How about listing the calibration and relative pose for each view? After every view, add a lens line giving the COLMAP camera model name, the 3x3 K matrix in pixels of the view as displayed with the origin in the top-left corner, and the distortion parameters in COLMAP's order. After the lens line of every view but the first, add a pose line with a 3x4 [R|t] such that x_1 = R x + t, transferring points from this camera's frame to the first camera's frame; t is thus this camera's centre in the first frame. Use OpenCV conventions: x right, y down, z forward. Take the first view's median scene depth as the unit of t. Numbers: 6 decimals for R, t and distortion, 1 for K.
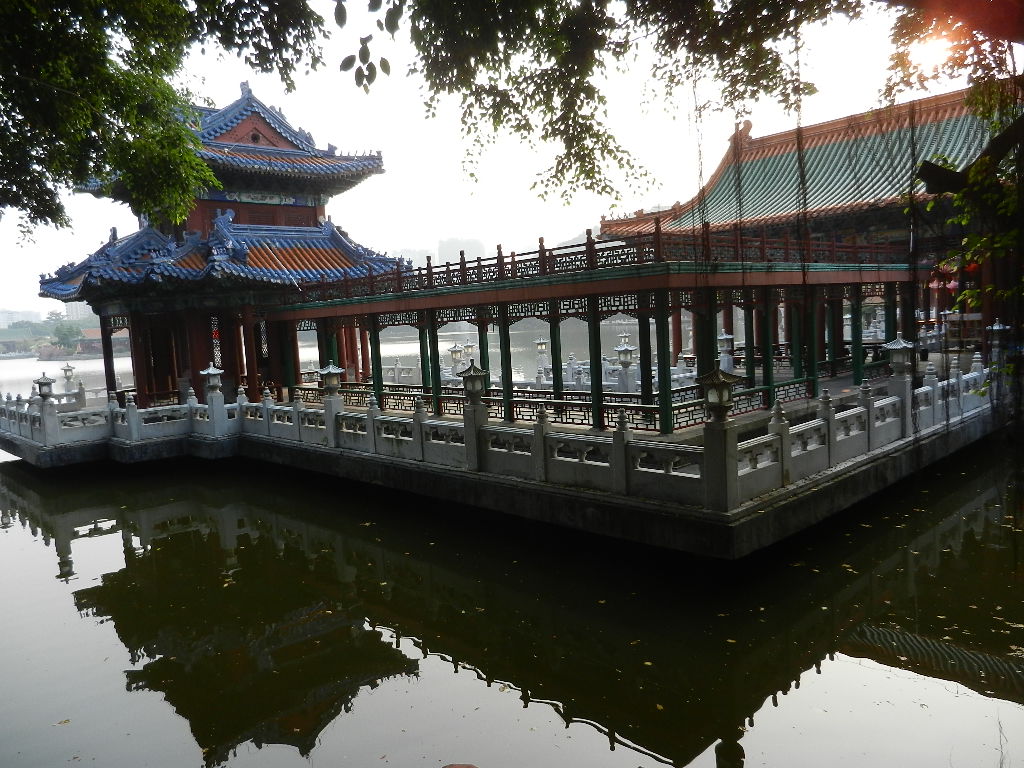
lens RADIAL K [[762.9, 0, 502.8], [0, 762.9, 389.3], [0, 0, 1]] dist [0.005511, -0.001537]
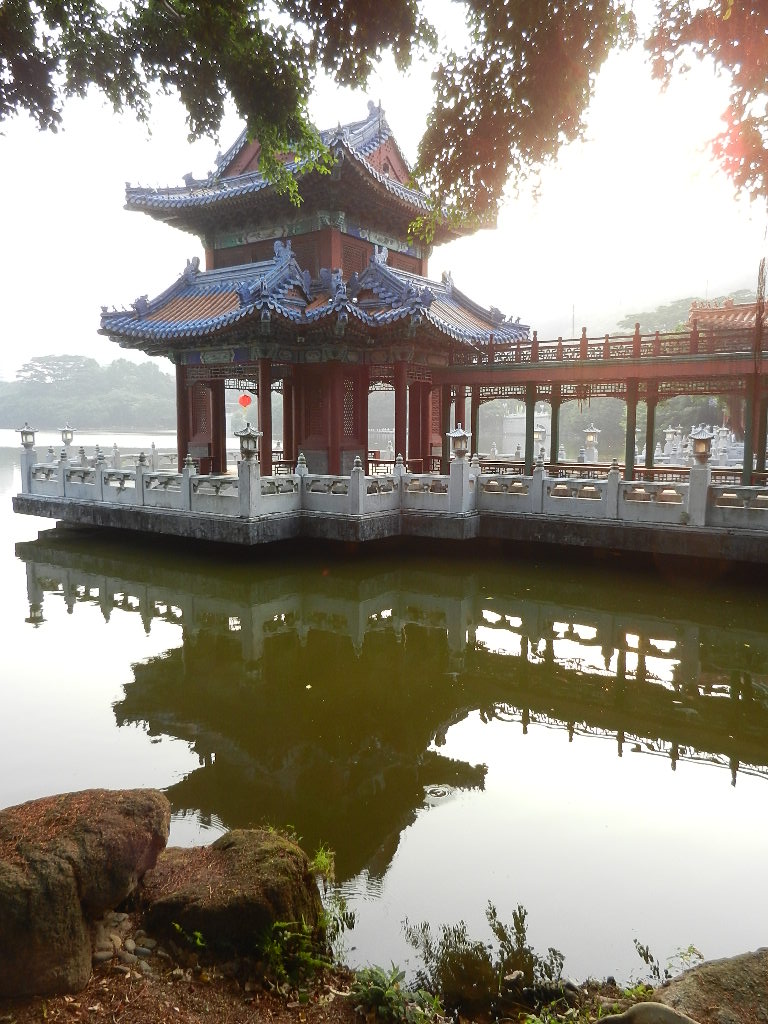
lens RADIAL K [[760.0, 0, 385.2], [0, 760.0, 511.2], [0, 0, 1]] dist [0.015448, -0.007589]
pose [[0.973477, 0.035736, 0.225978, -0.745171], [-0.039549, 0.999141, 0.012370, 0.061671], [-0.225341, -0.020979, 0.974054, 0.245991]]
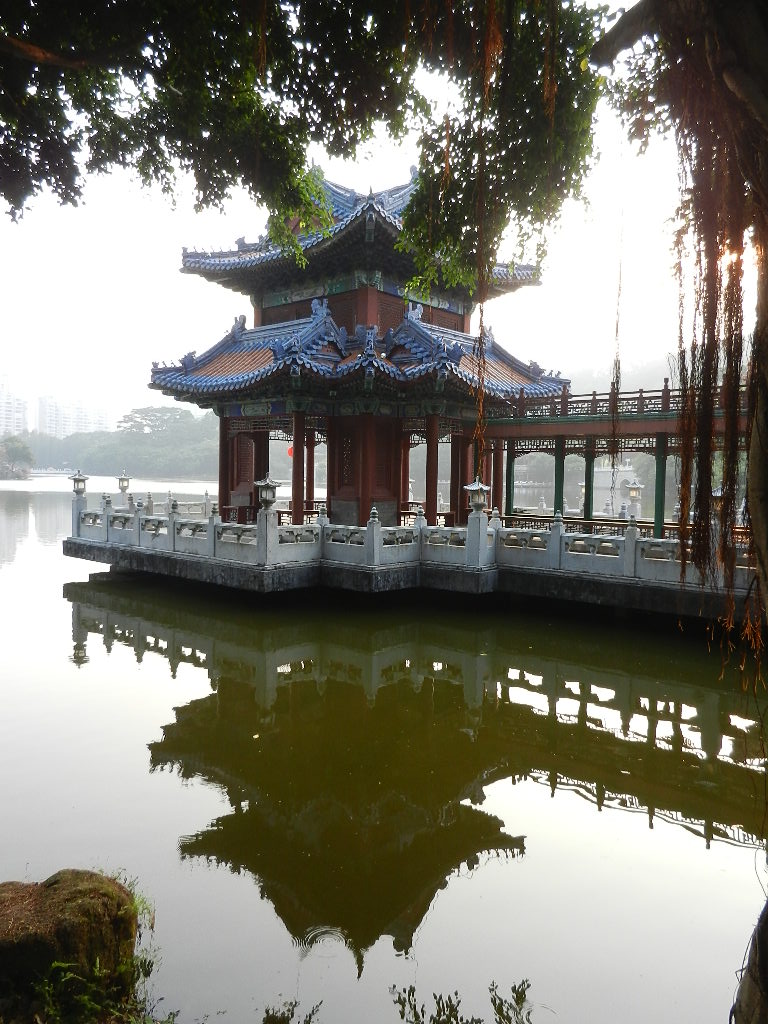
lens RADIAL K [[760.0, 0, 386.2], [0, 760.0, 515.1], [0, 0, 1]] dist [0.015448, -0.007589]
pose [[0.991120, 0.068621, 0.113895, -0.661563], [-0.064011, 0.996994, -0.043653, 0.056562], [-0.116548, 0.035975, 0.992533, 0.225774]]
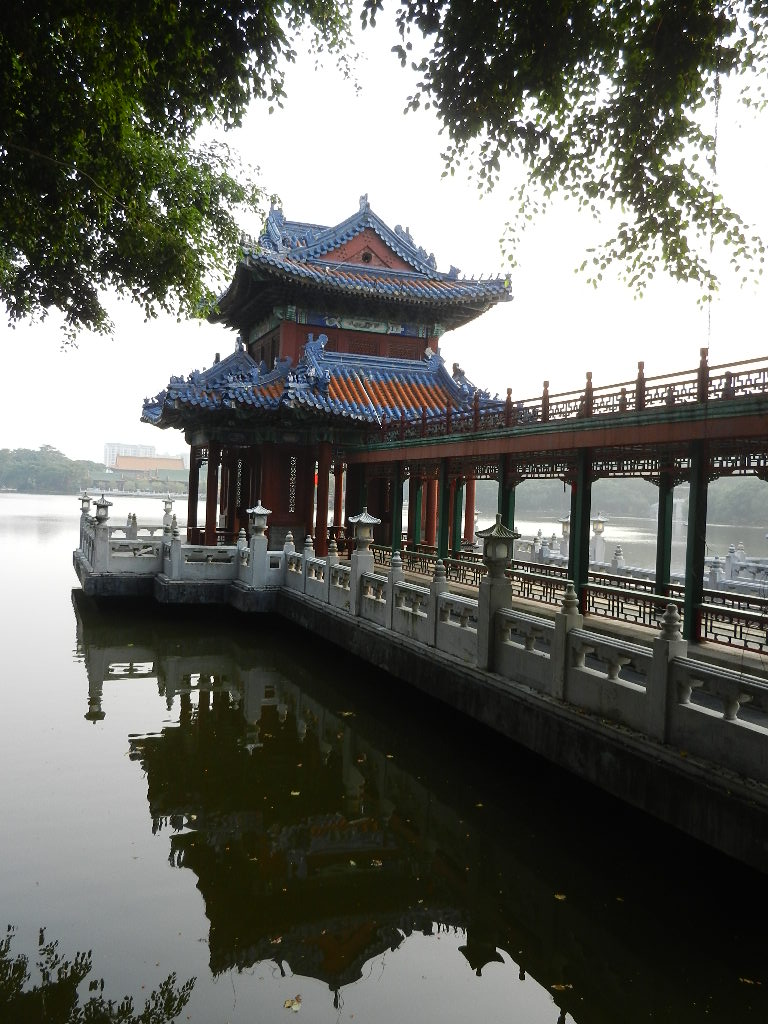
lens RADIAL K [[871.7, 0, 378.1], [0, 871.7, 510.7], [0, 0, 1]] dist [0.006752, 0.005733]
pose [[0.926862, 0.100257, -0.361767, 0.117594], [-0.126339, 0.990771, -0.049113, 0.009122], [0.353504, 0.091226, 0.930974, 0.147627]]
